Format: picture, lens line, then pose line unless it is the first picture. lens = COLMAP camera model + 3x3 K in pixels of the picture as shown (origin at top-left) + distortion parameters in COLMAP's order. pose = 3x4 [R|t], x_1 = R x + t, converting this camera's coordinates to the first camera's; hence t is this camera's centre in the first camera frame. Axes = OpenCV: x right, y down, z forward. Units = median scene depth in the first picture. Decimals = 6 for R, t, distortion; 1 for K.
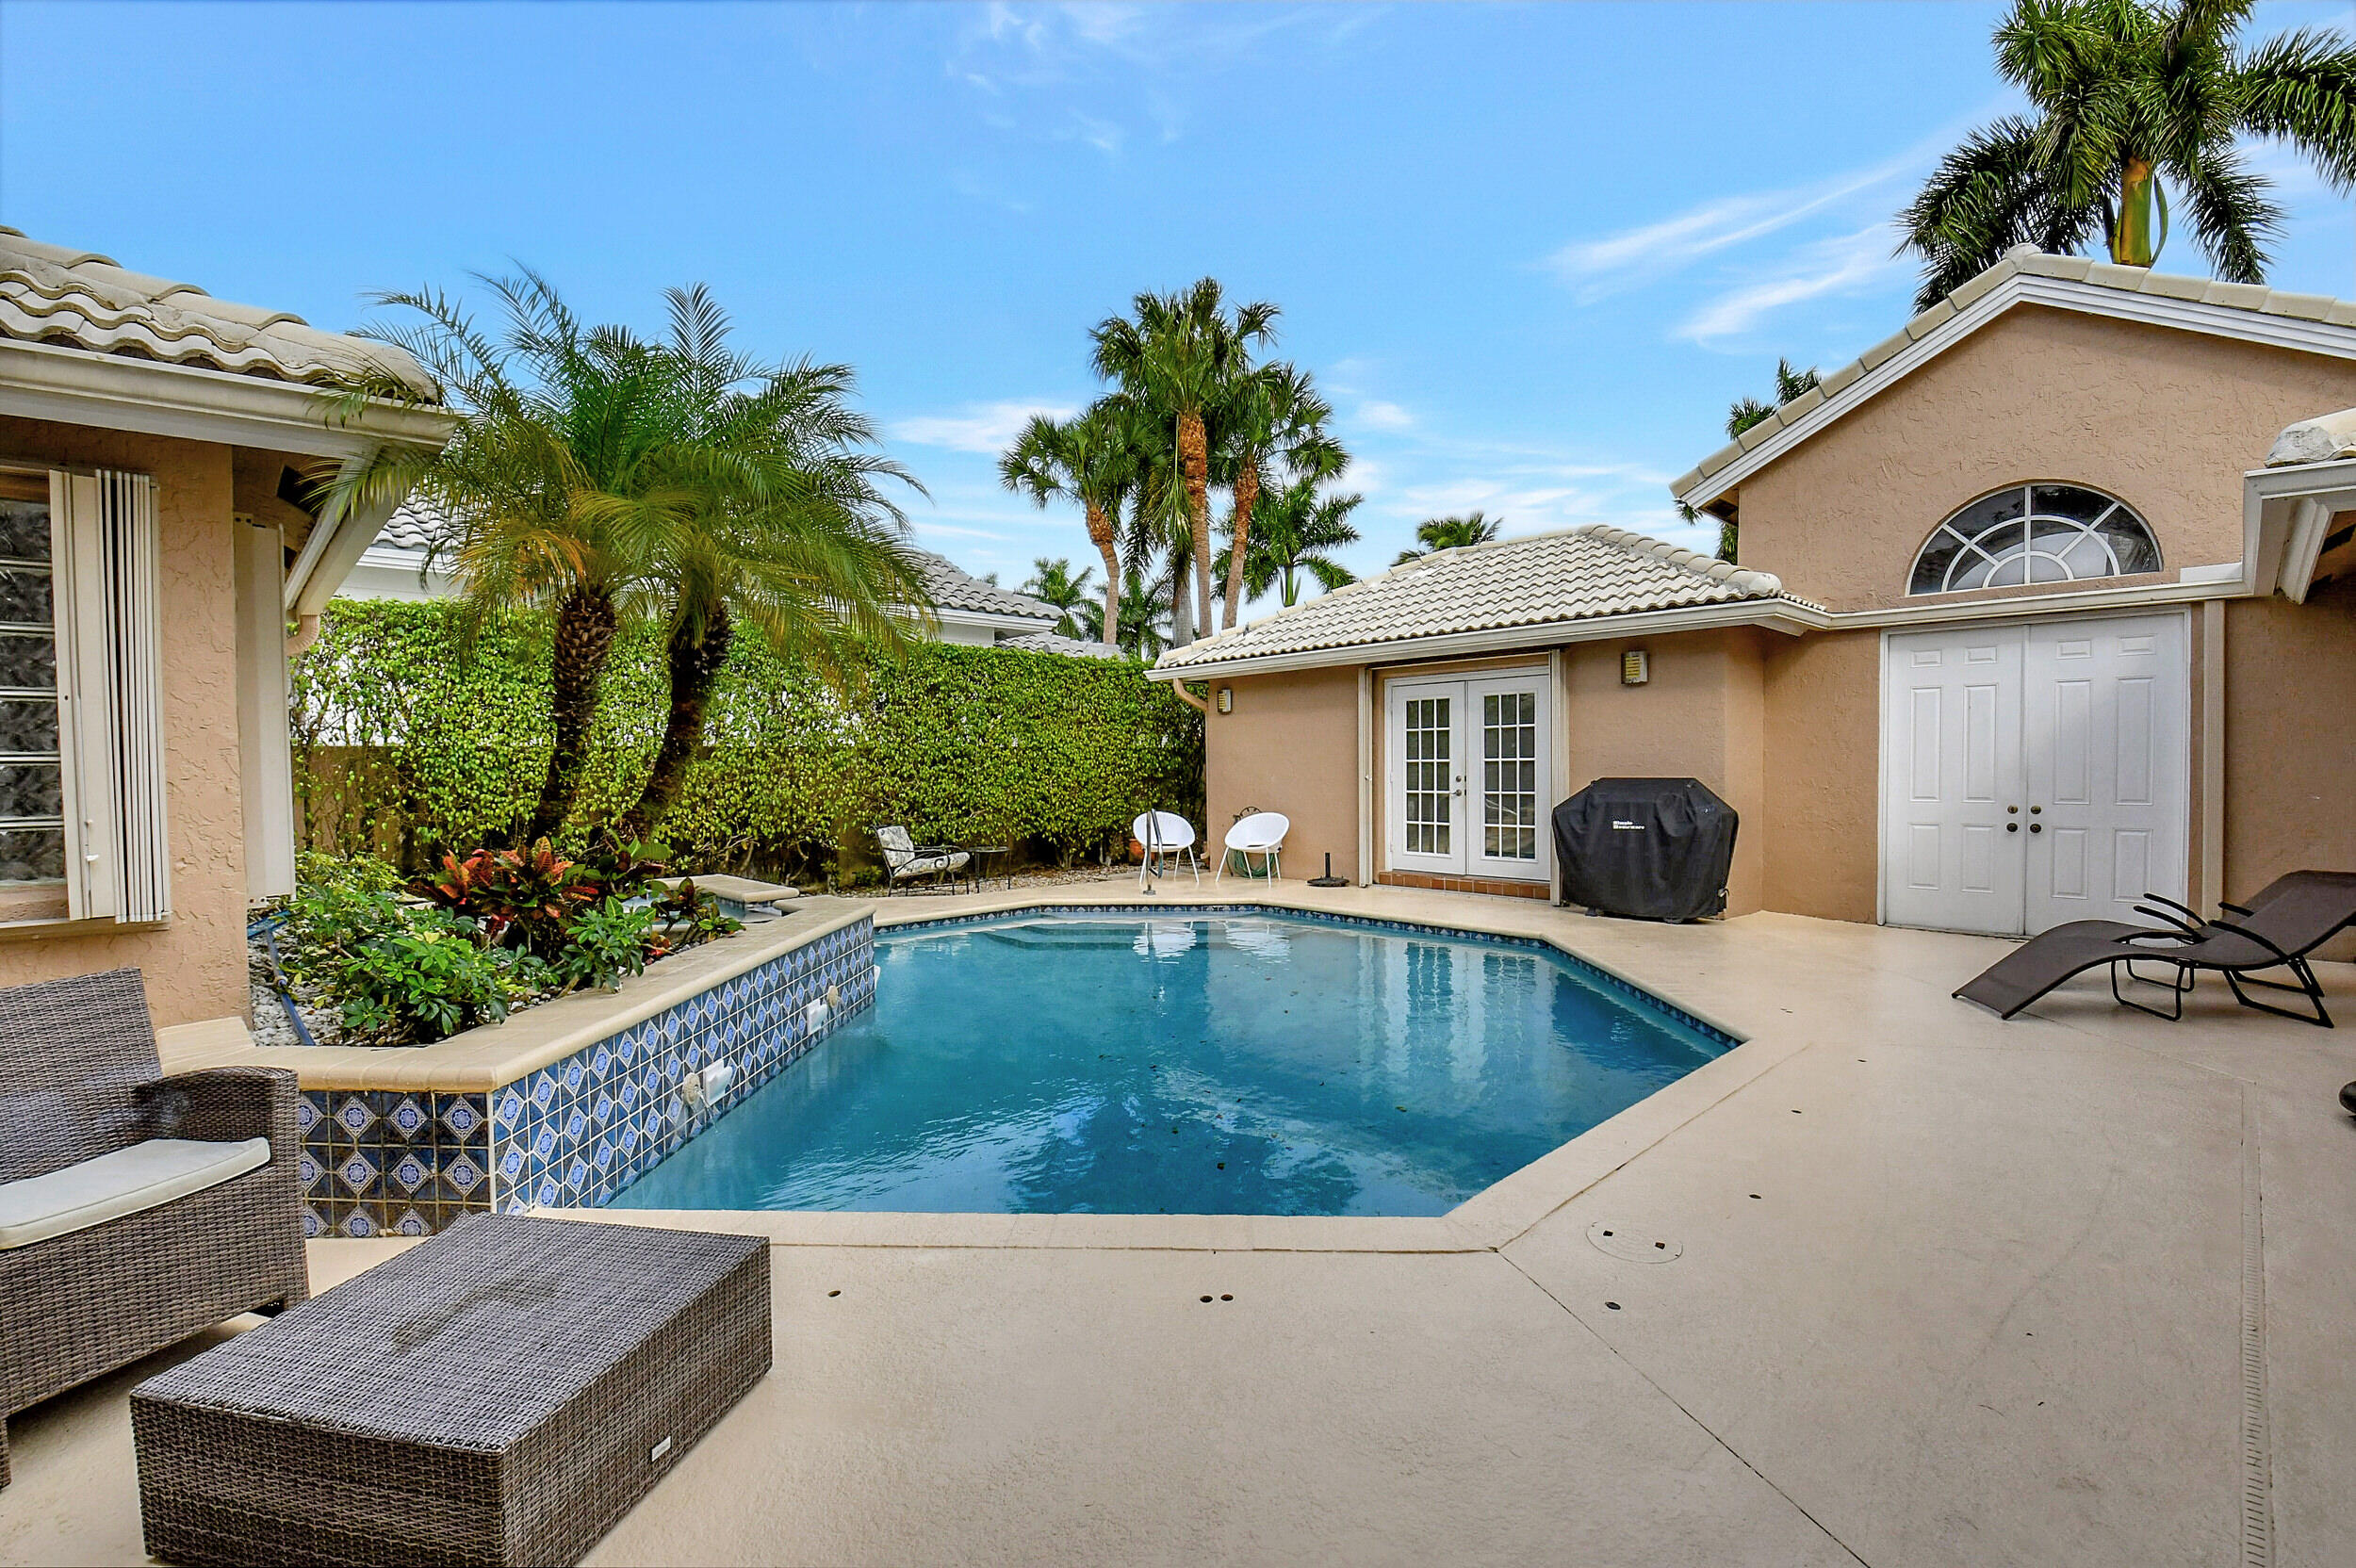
lens RADIAL K [[1017.4, 0, 1178.0], [0, 1017.4, 784.0], [0, 0, 1]] dist [0.022324, -0.031805]
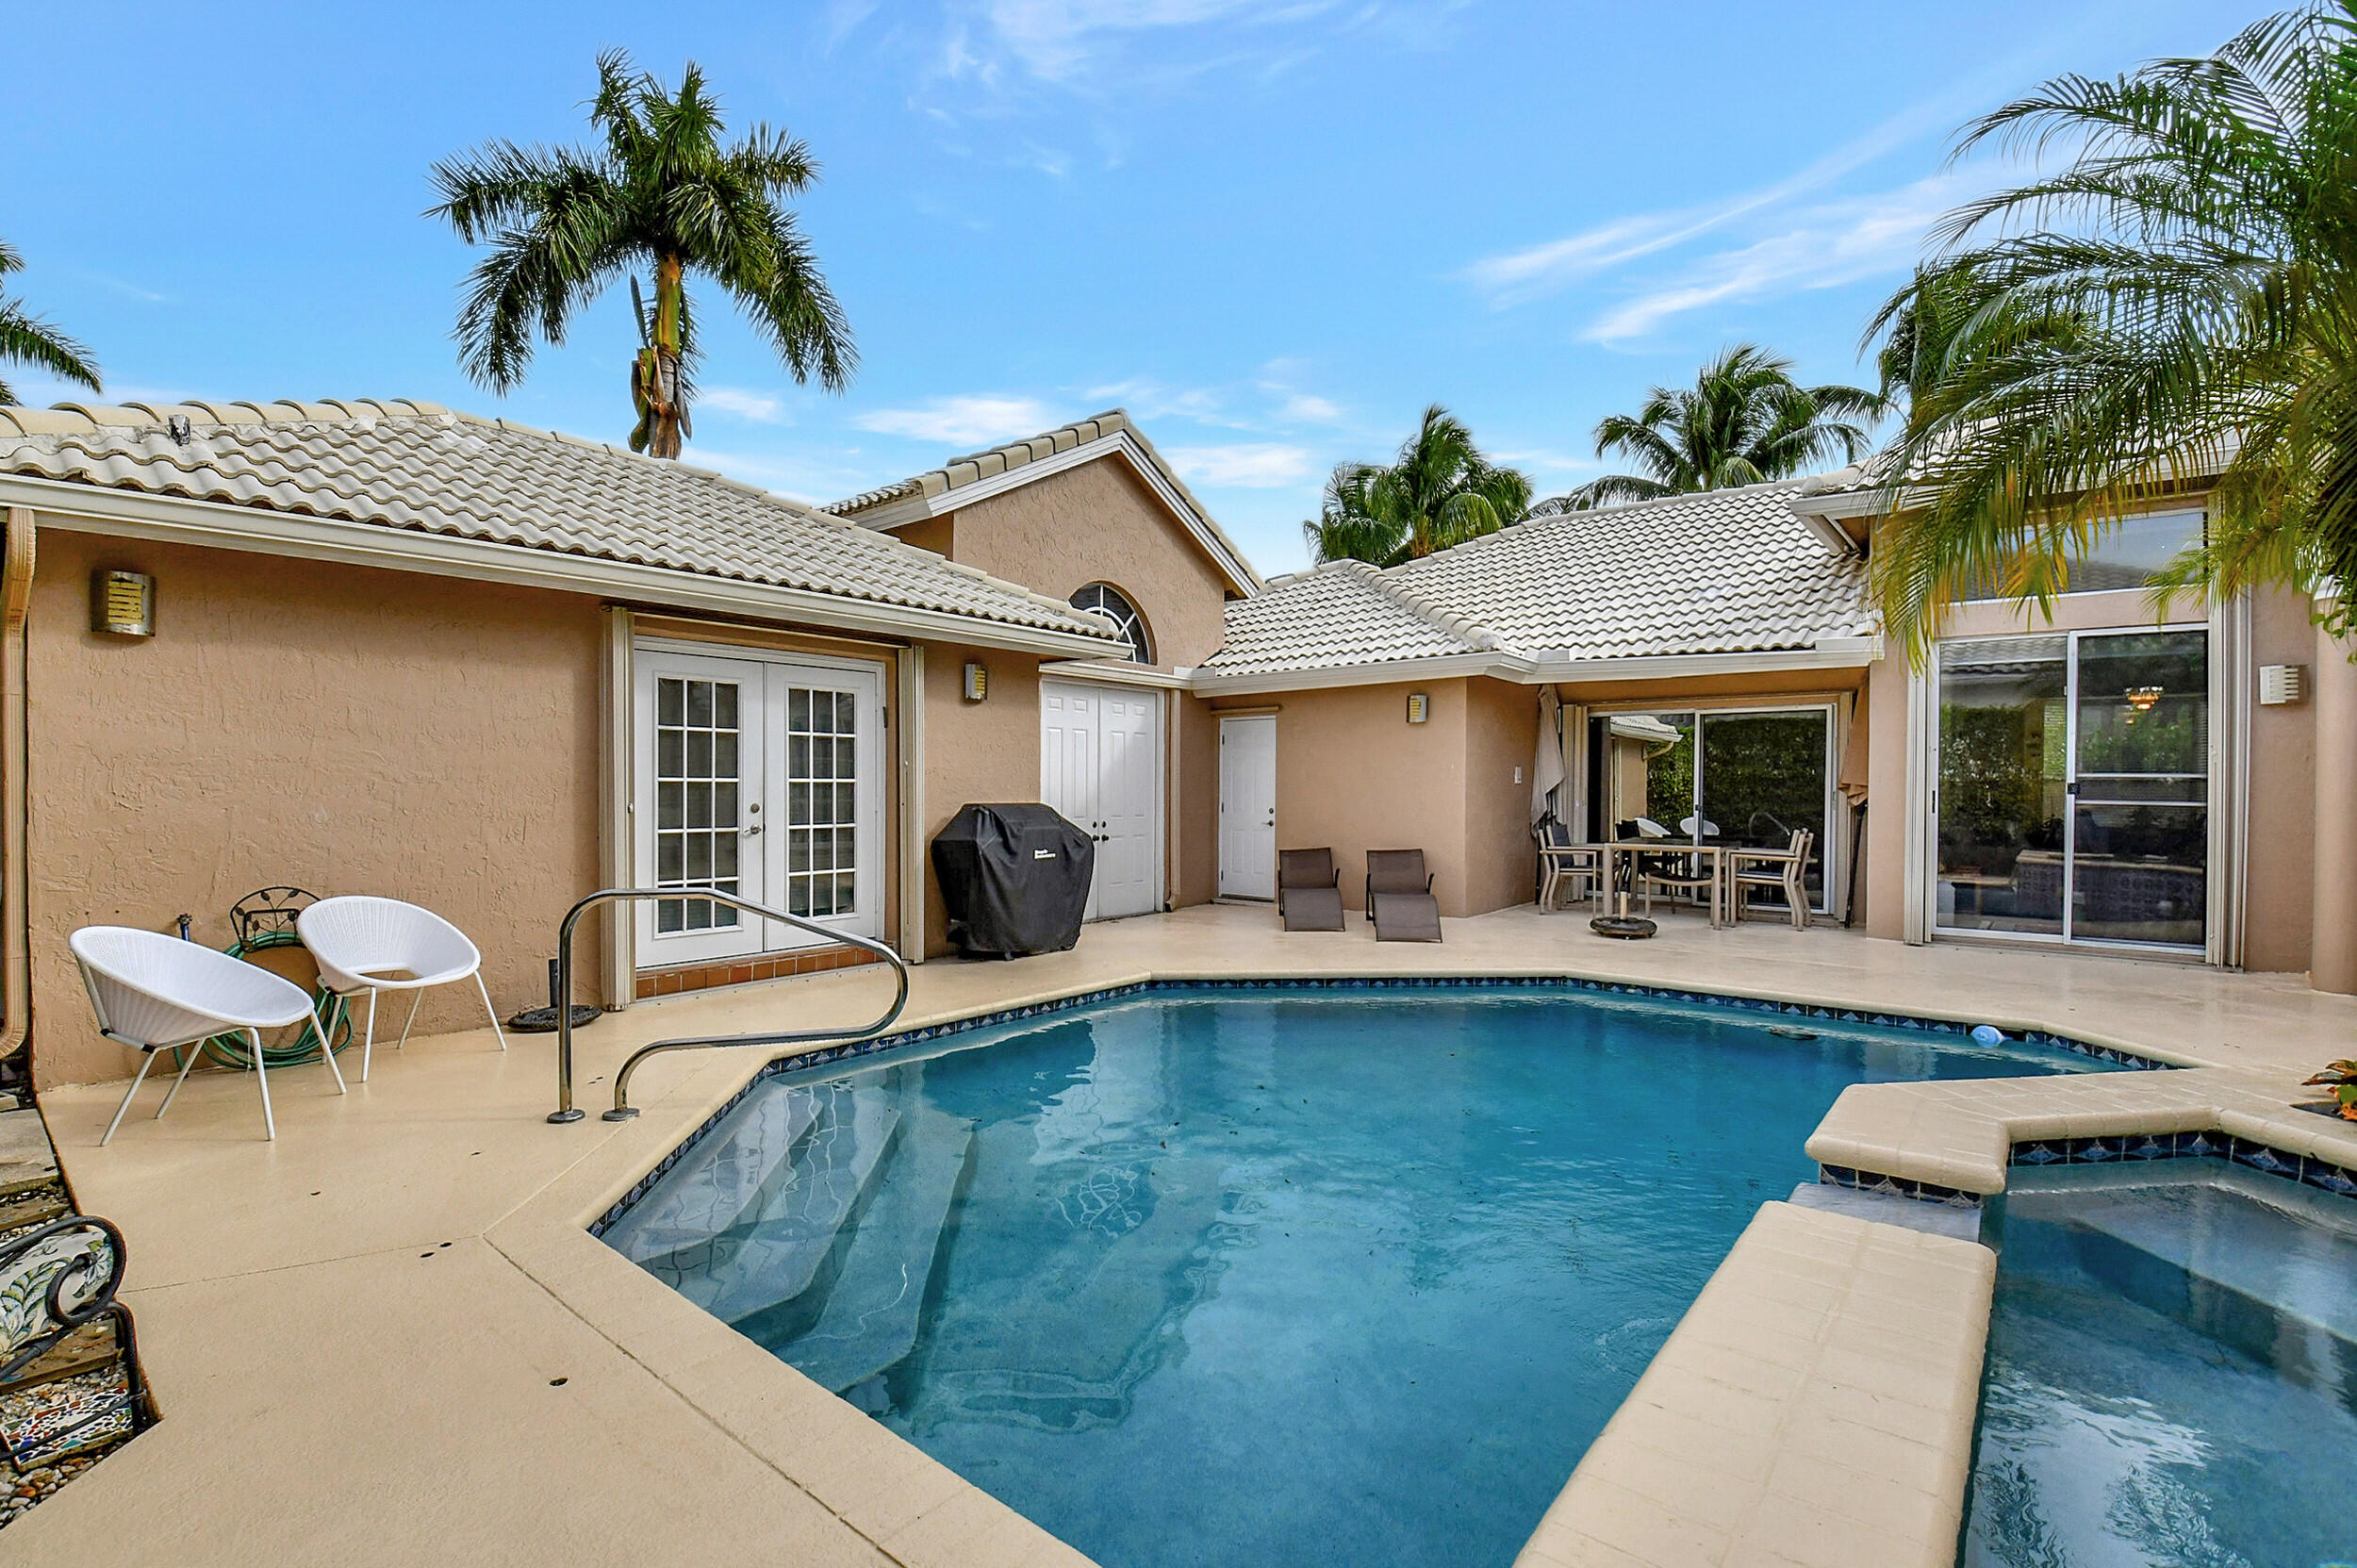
lens RADIAL K [[1055.7, 0, 1188.9], [0, 1055.7, 822.3], [0, 0, 1]] dist [0.014212, -0.026132]
pose [[-0.119541, -0.025145, 0.992511, -0.503974], [0.013173, 0.999551, 0.026910, -0.012345], [-0.992742, 0.016291, -0.119156, 0.922707]]
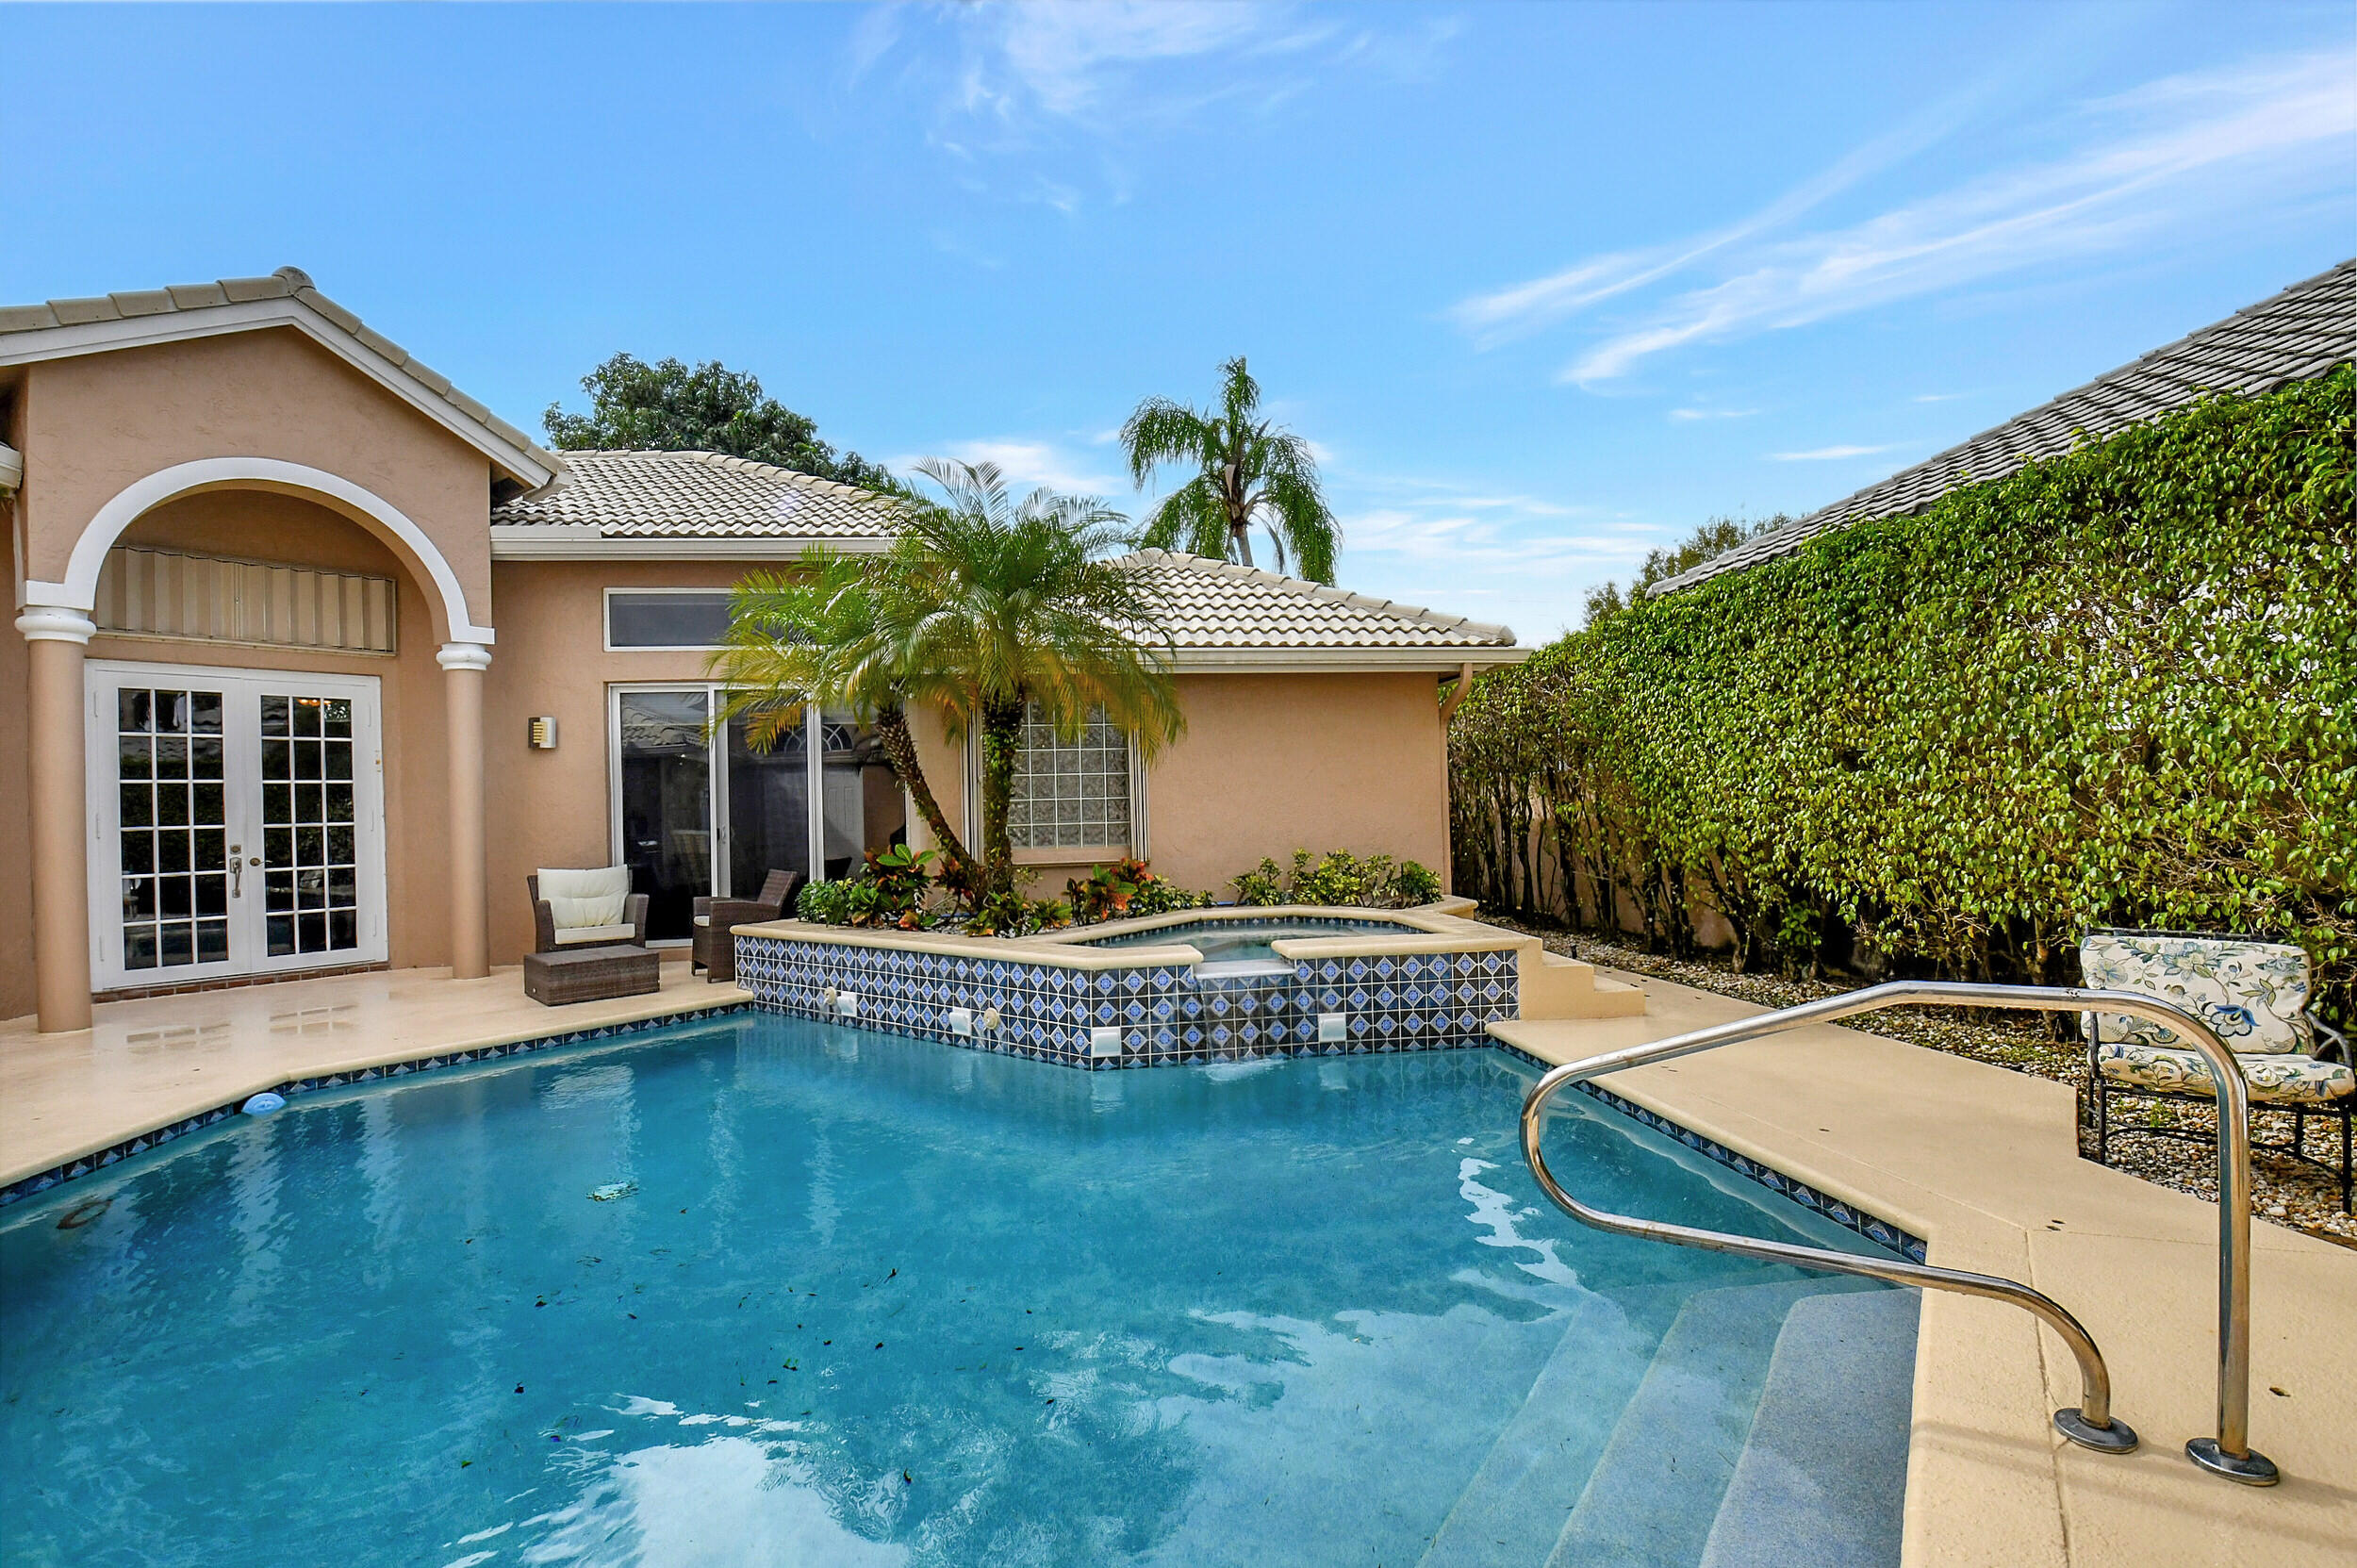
lens RADIAL K [[1041.8, 0, 1178.5], [0, 1041.8, 784.0], [0, 0, 1]] dist [0.001831, -0.019545]
pose [[-0.598300, 0.010702, -0.801201, 0.256055], [0.017411, 0.999848, 0.000354, -0.021871], [0.801083, -0.013738, -0.598396, 1.079945]]
